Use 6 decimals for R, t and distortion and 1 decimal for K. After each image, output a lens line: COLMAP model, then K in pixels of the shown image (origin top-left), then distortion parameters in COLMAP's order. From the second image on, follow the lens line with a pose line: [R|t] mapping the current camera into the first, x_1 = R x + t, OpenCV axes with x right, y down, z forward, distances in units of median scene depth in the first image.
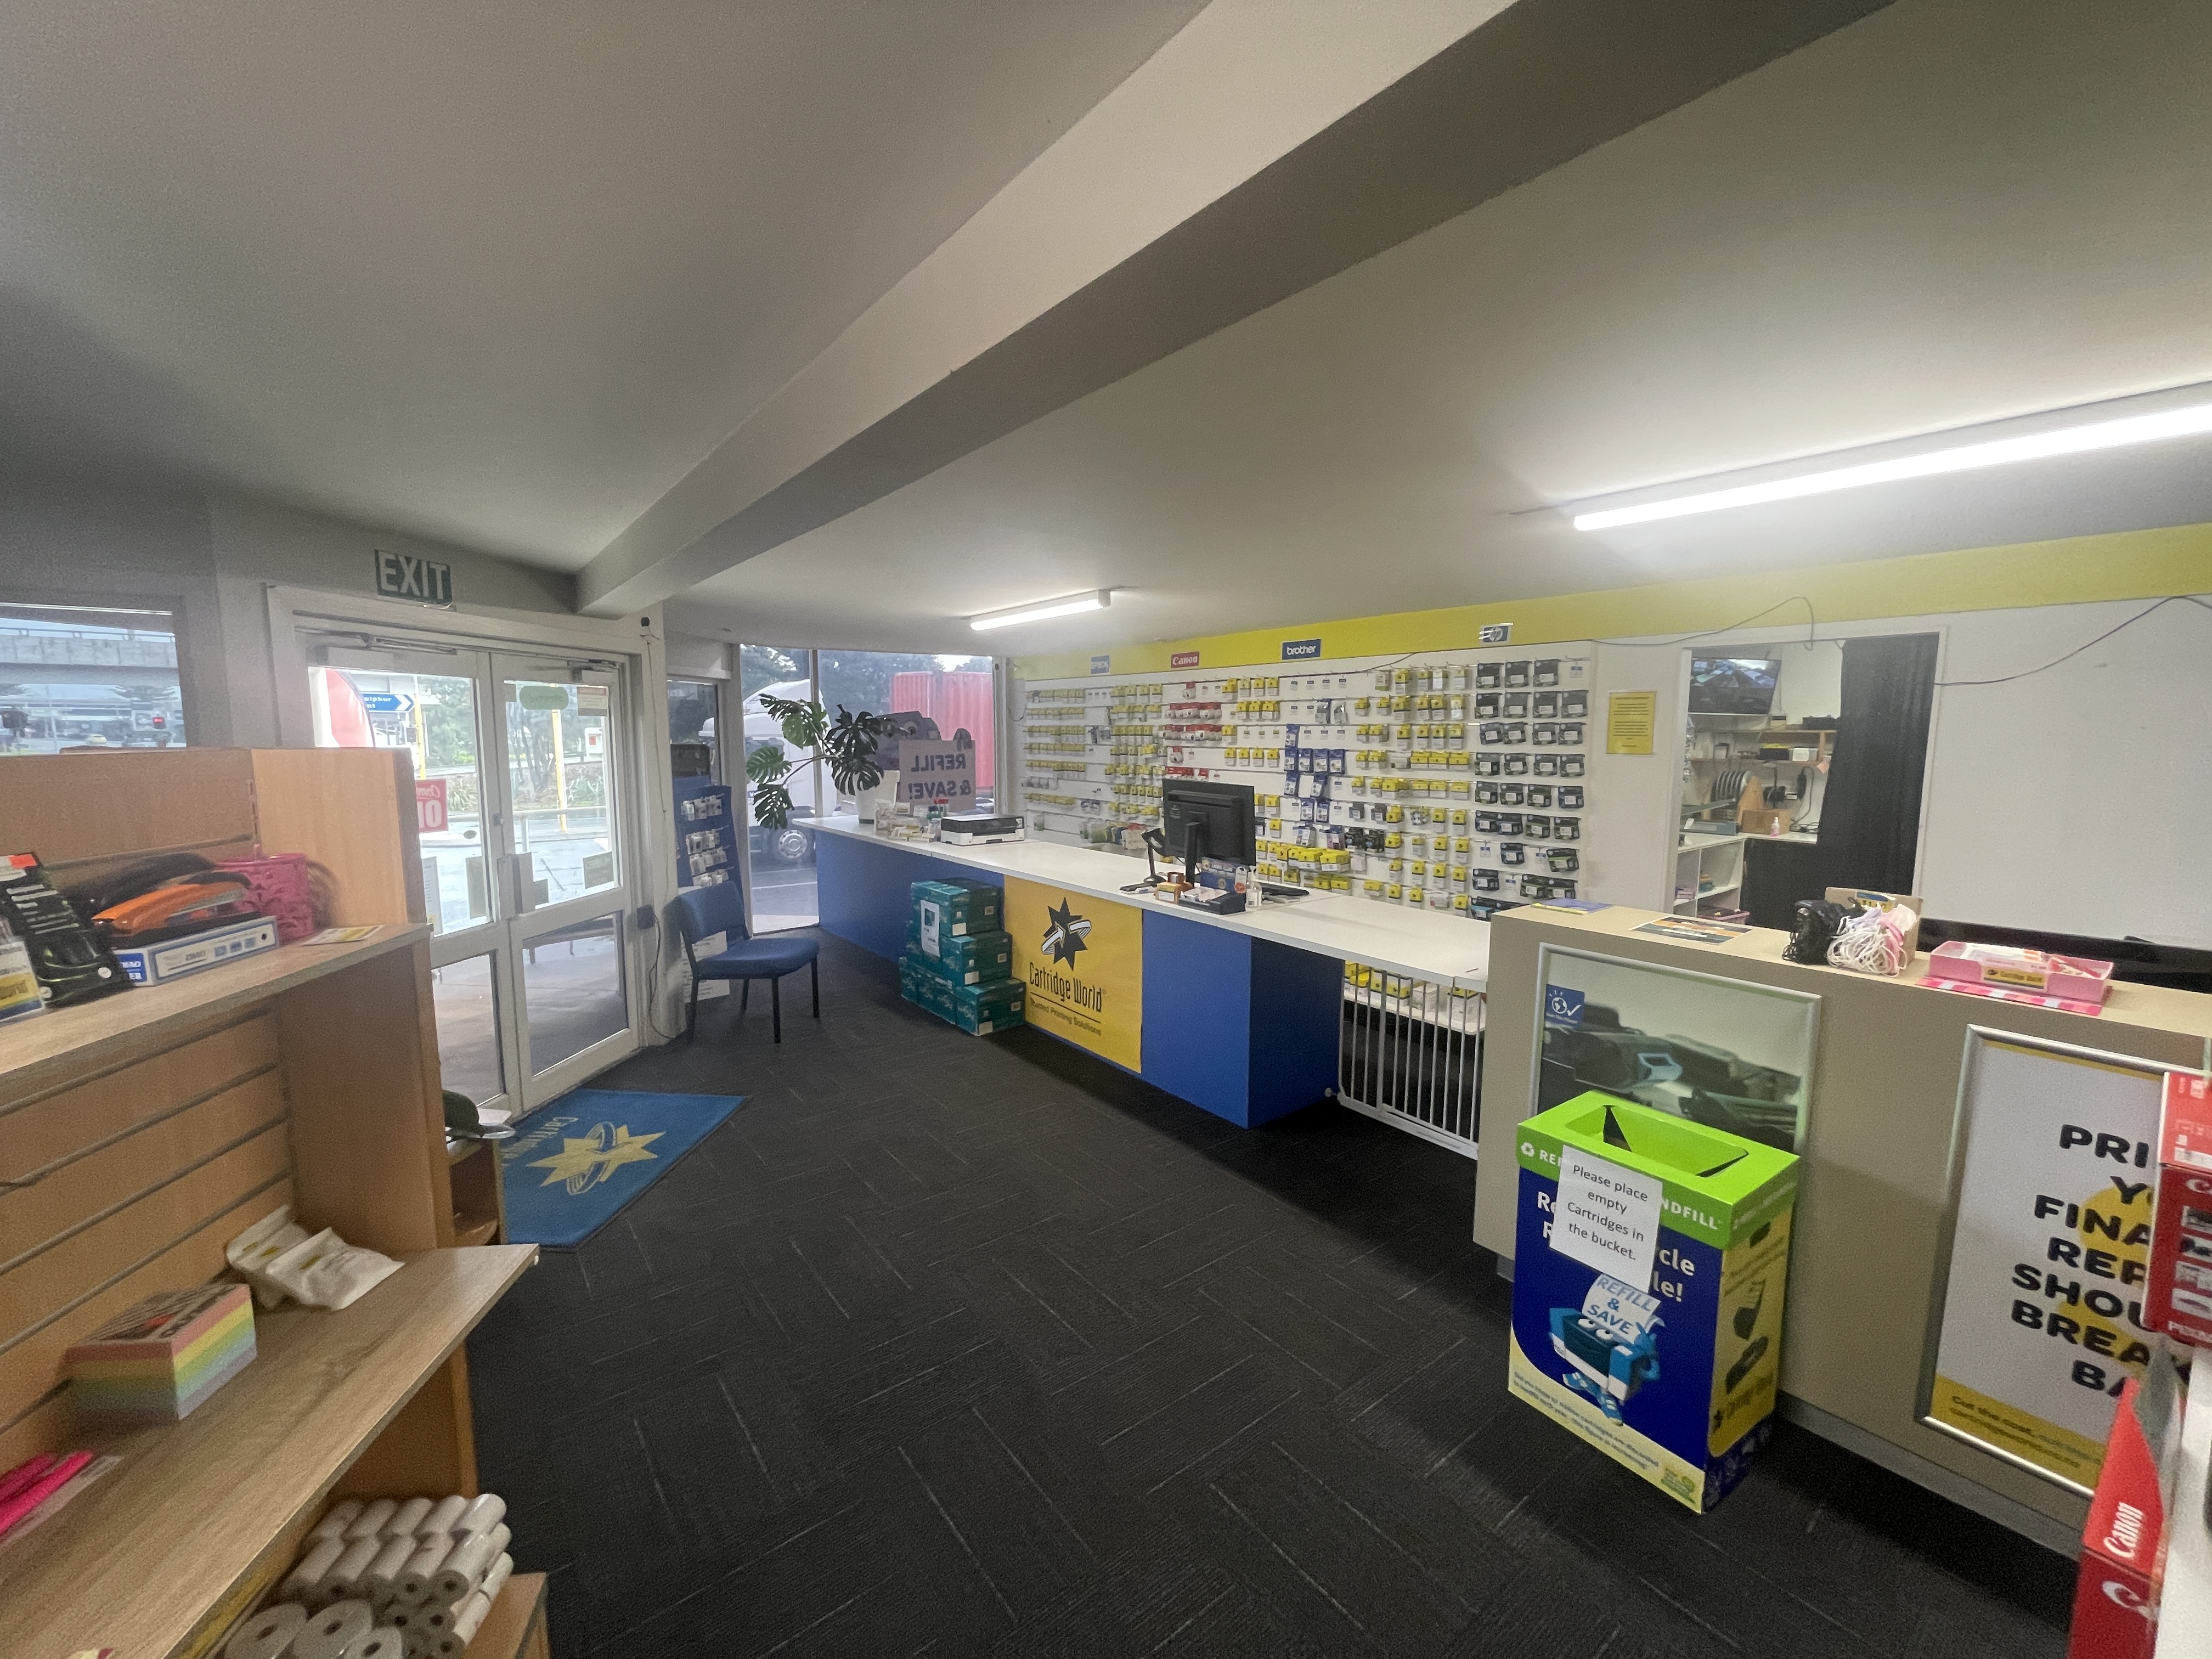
lens RADIAL K [[887.8, 0, 1106.0], [0, 887.8, 829.5], [0, 0, 1]] dist [0.000561, -0.000022]
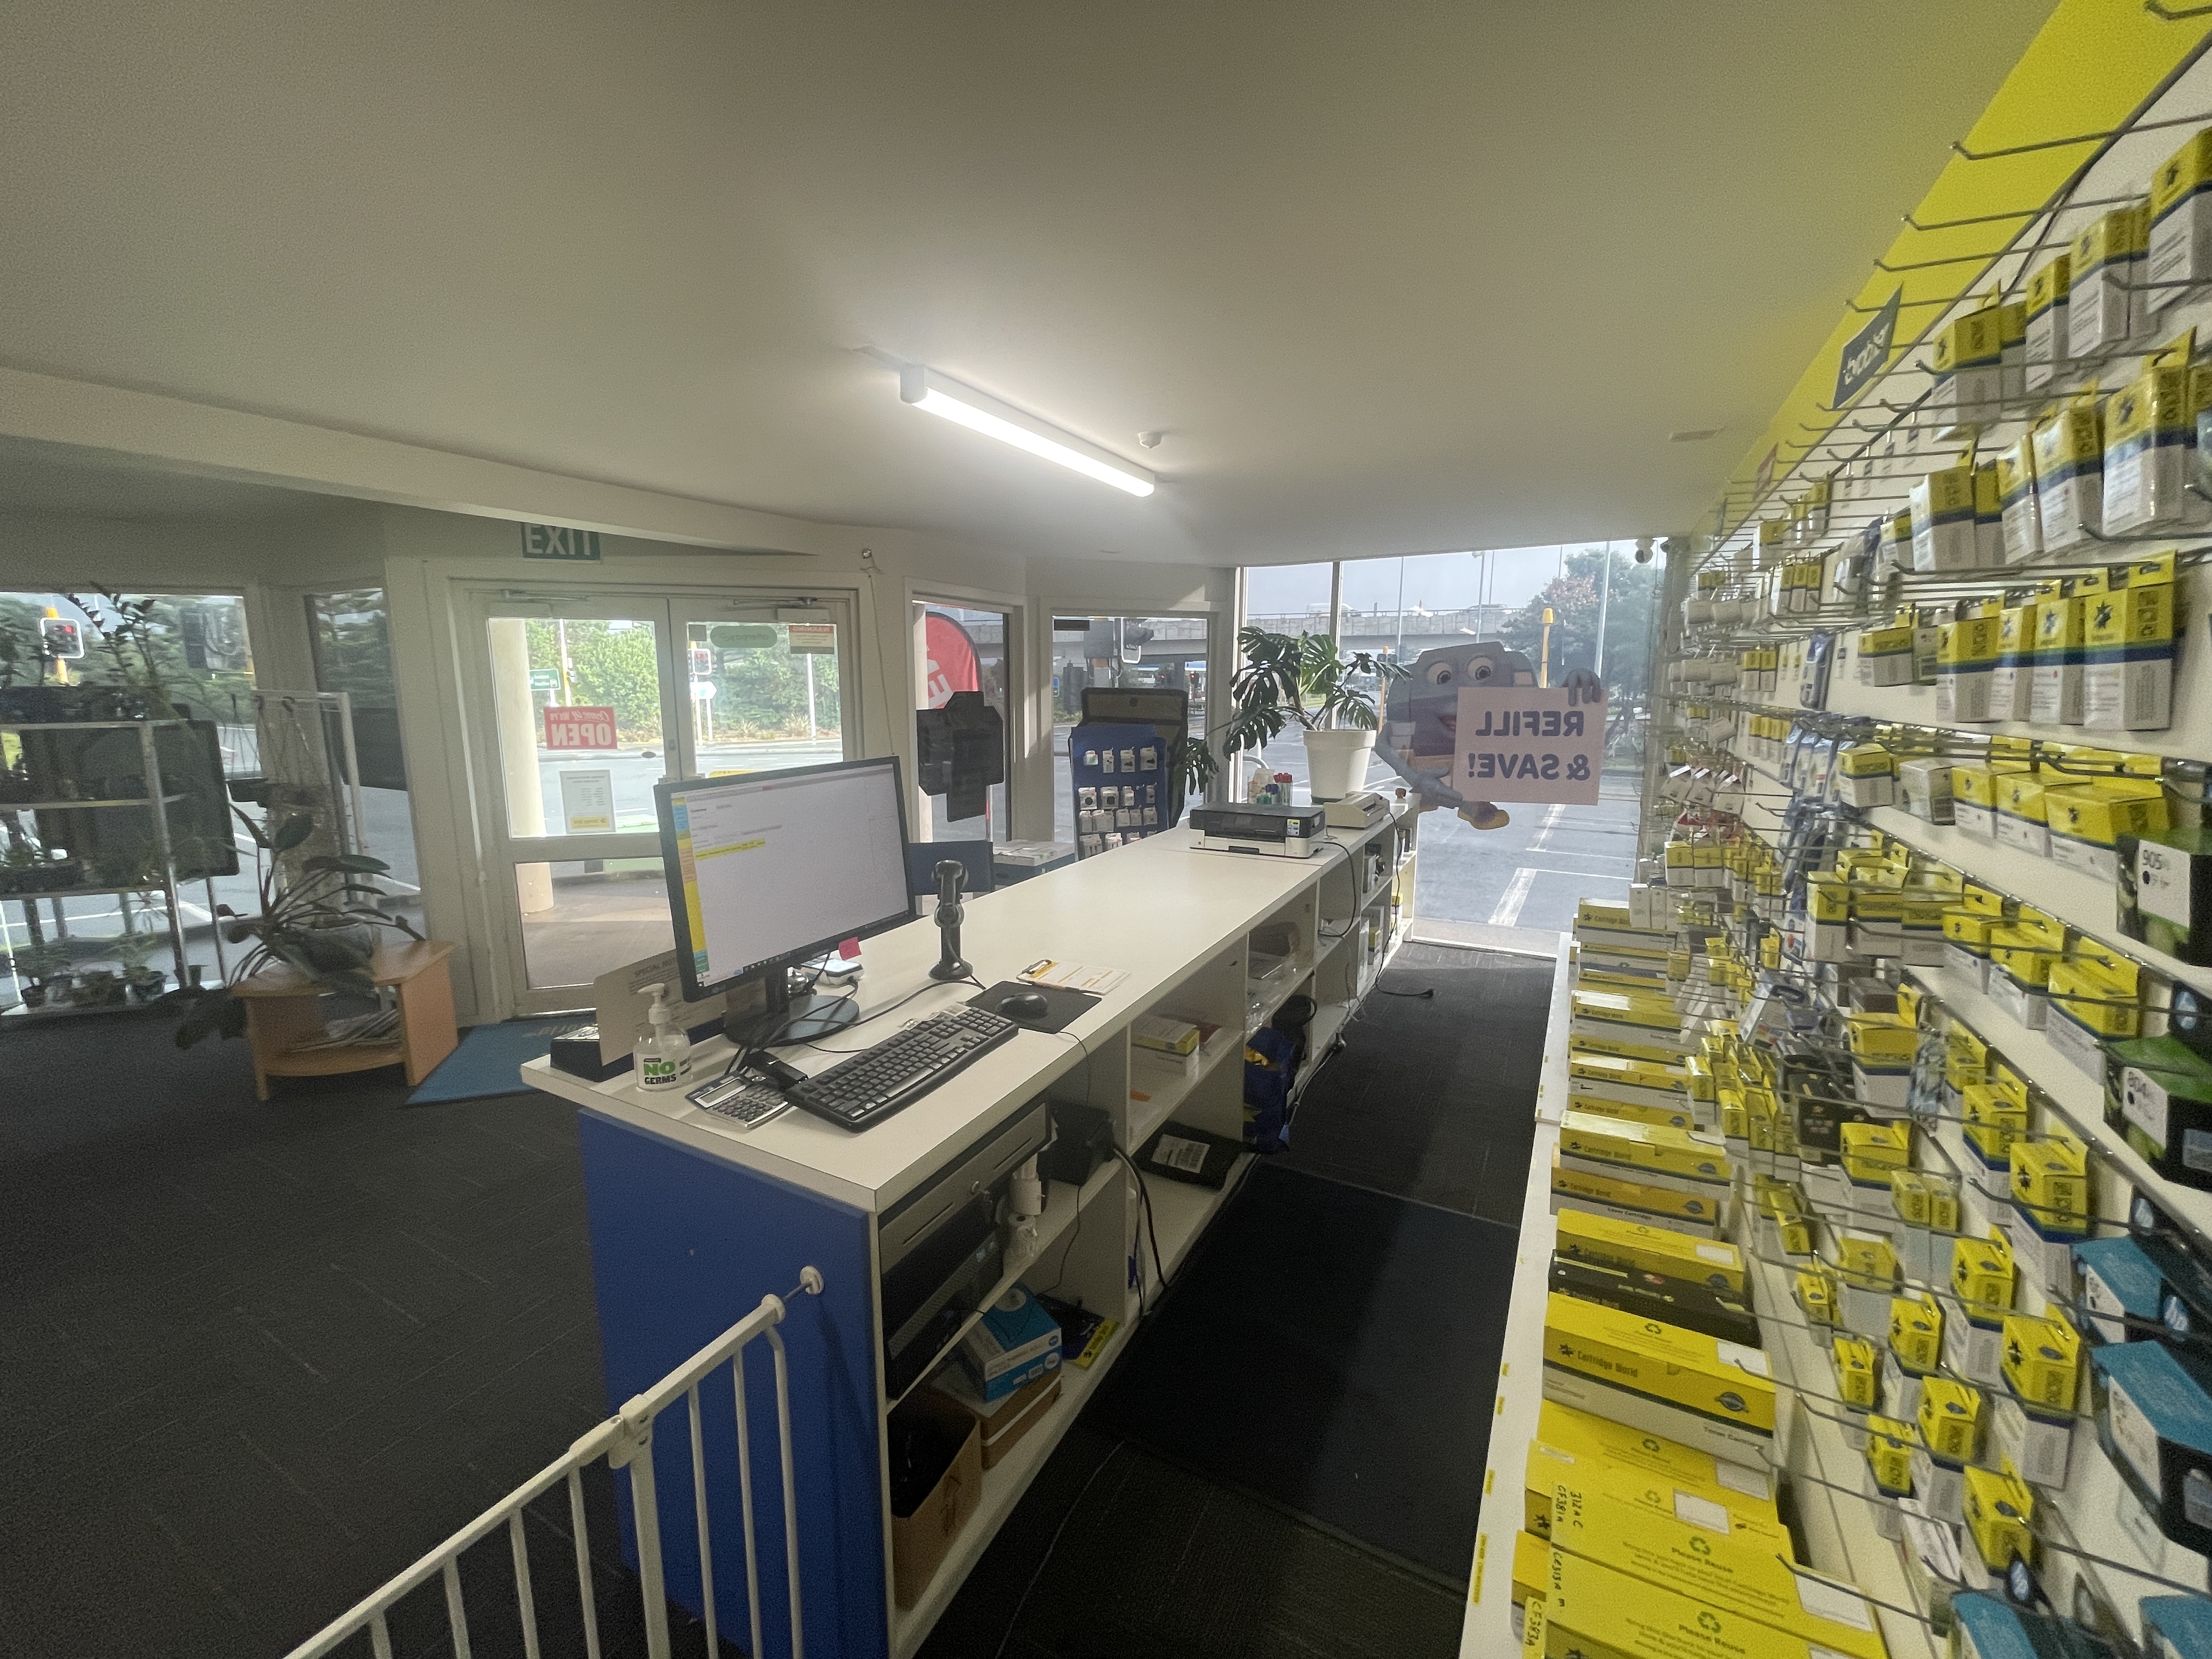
lens RADIAL K [[887.8, 0, 1106.0], [0, 887.8, 829.5], [0, 0, 1]] dist [0.000561, -0.000022]
pose [[0.398308, 0.150567, -0.904810, 0.370418], [-0.104898, 0.987441, 0.118140, -0.060247], [0.911234, 0.047857, 0.409100, 0.644547]]
